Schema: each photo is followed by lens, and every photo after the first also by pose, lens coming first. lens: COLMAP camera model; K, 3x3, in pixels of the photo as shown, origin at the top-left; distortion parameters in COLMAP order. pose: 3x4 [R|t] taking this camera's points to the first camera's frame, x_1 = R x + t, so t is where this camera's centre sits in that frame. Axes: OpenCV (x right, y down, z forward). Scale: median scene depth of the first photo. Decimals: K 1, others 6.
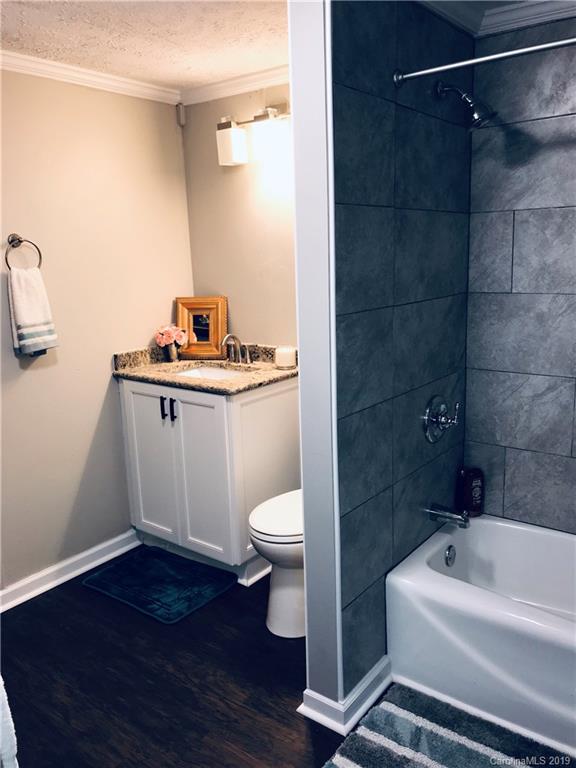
lens RADIAL K [[639.4, 0, 288.7], [0, 639.4, 374.2], [0, 0, 1]] dist [0.019987, -0.009715]
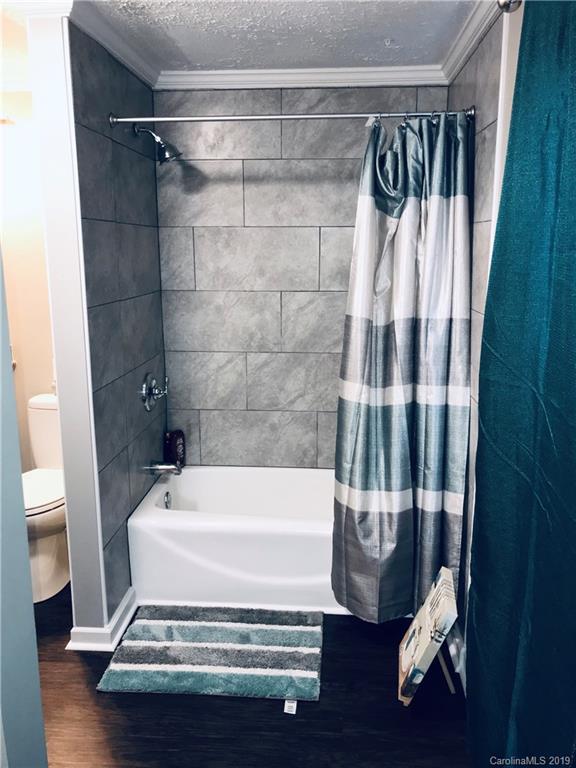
lens RADIAL K [[639.4, 0, 288.7], [0, 639.4, 374.2], [0, 0, 1]] dist [0.019987, -0.009715]
pose [[0.834632, -0.078858, 0.545134, -0.222391], [0.081404, 0.996490, 0.019516, 0.033757], [-0.544759, 0.028088, 0.838122, -0.191784]]
